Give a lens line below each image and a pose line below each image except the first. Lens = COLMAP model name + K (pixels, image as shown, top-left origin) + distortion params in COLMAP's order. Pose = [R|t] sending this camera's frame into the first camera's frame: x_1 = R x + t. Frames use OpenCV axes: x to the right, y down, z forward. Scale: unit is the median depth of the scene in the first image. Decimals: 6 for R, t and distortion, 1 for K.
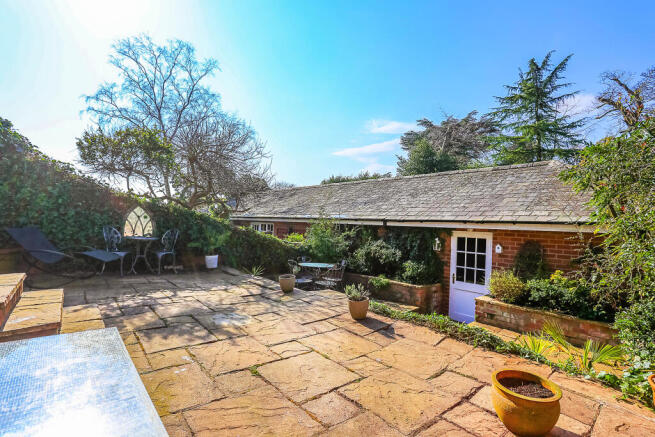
lens RADIAL K [[321.8, 0, 327.2], [0, 321.8, 214.0], [0, 0, 1]] dist [-0.056264, 0.021300]
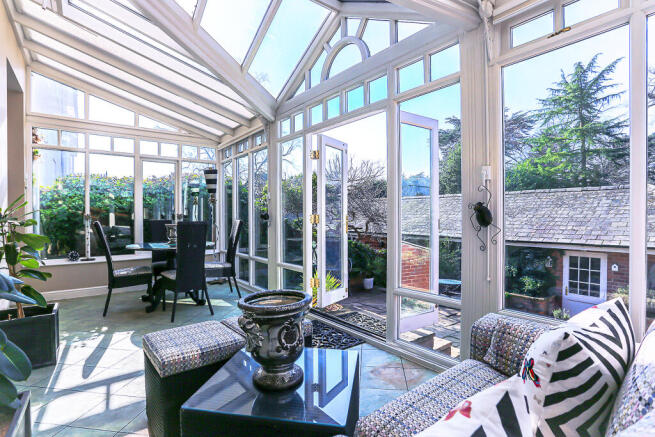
lens RADIAL K [[321.8, 0, 326.2], [0, 321.8, 219.8], [0, 0, 1]] dist [-0.056264, 0.021300]
pose [[0.998914, -0.026818, -0.038112, -0.438370], [0.028132, 0.999014, 0.034357, -0.125142], [0.037153, -0.035392, 0.998683, -0.185185]]
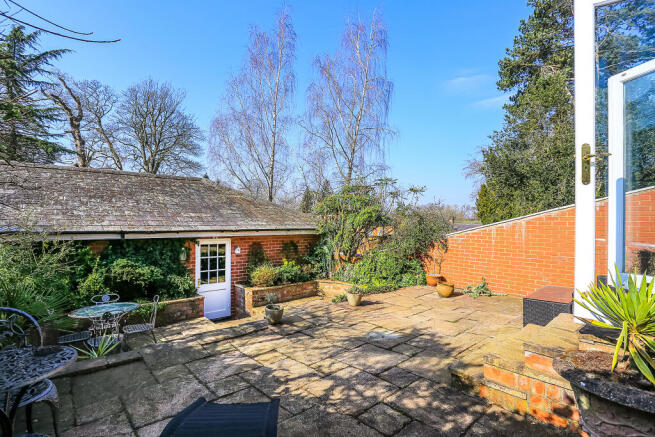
lens RADIAL K [[321.8, 0, 327.4], [0, 321.8, 219.4], [0, 0, 1]] dist [-0.056264, 0.021300]
pose [[-0.039577, -0.020482, 0.999007, -0.686379], [-0.028995, 0.999392, 0.019342, -0.047143], [-0.998796, -0.028200, -0.040147, 0.604183]]
